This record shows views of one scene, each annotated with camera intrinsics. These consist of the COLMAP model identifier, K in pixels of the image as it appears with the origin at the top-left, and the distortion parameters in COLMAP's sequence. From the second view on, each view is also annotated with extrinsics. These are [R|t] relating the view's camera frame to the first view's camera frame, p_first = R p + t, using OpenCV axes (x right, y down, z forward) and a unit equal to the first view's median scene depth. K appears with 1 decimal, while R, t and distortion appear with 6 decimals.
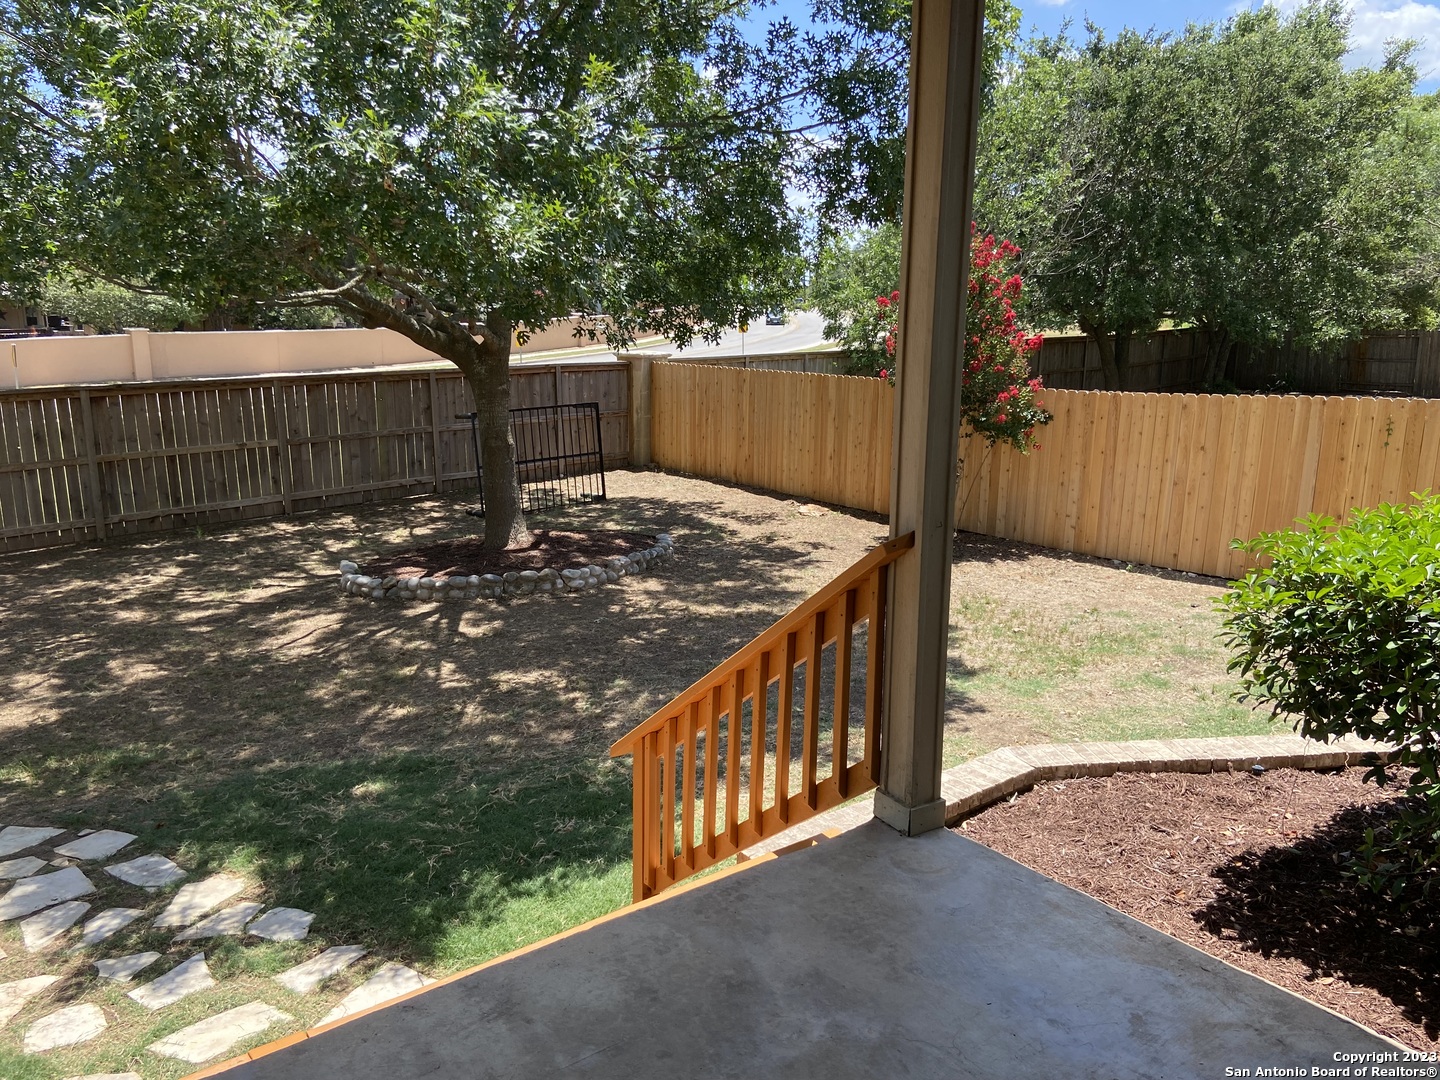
lens RADIAL K [[1085.4, 0, 728.3], [0, 1085.4, 553.0], [0, 0, 1]] dist [0.111613, -0.138900]
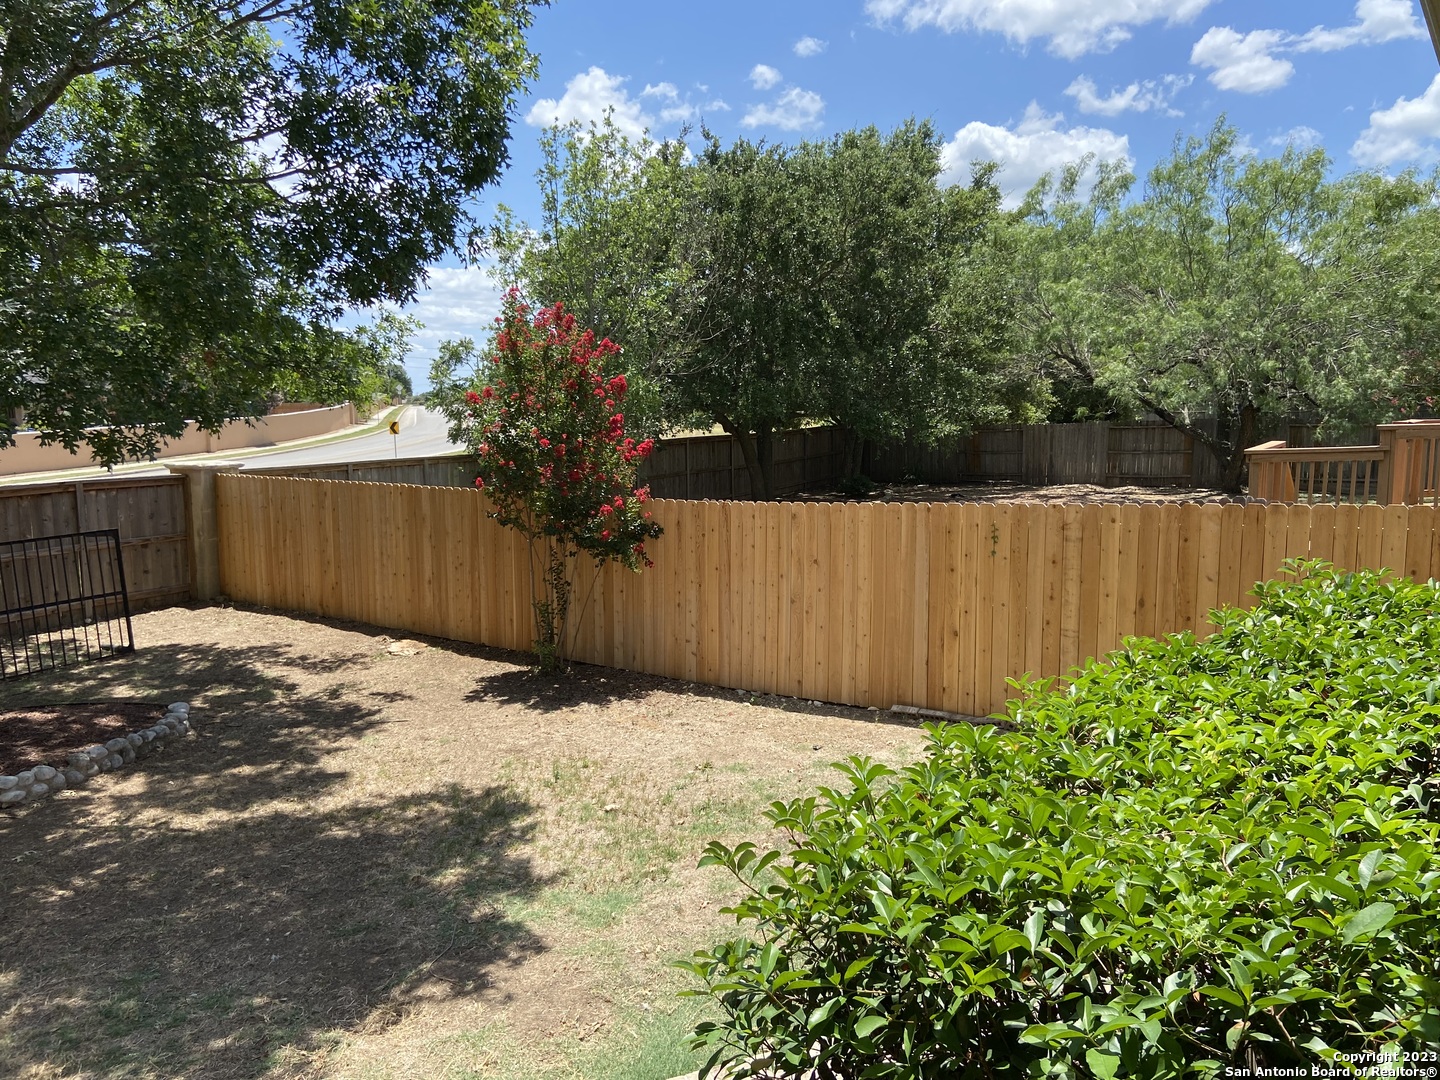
lens RADIAL K [[1085.4, 0, 723.8], [0, 1085.4, 544.2], [0, 0, 1]] dist [0.111613, -0.138900]
pose [[0.960607, -0.047358, 0.273846, 0.084393], [0.073220, 0.993687, -0.084999, -0.028679], [-0.268092, 0.101702, 0.958010, 0.124056]]
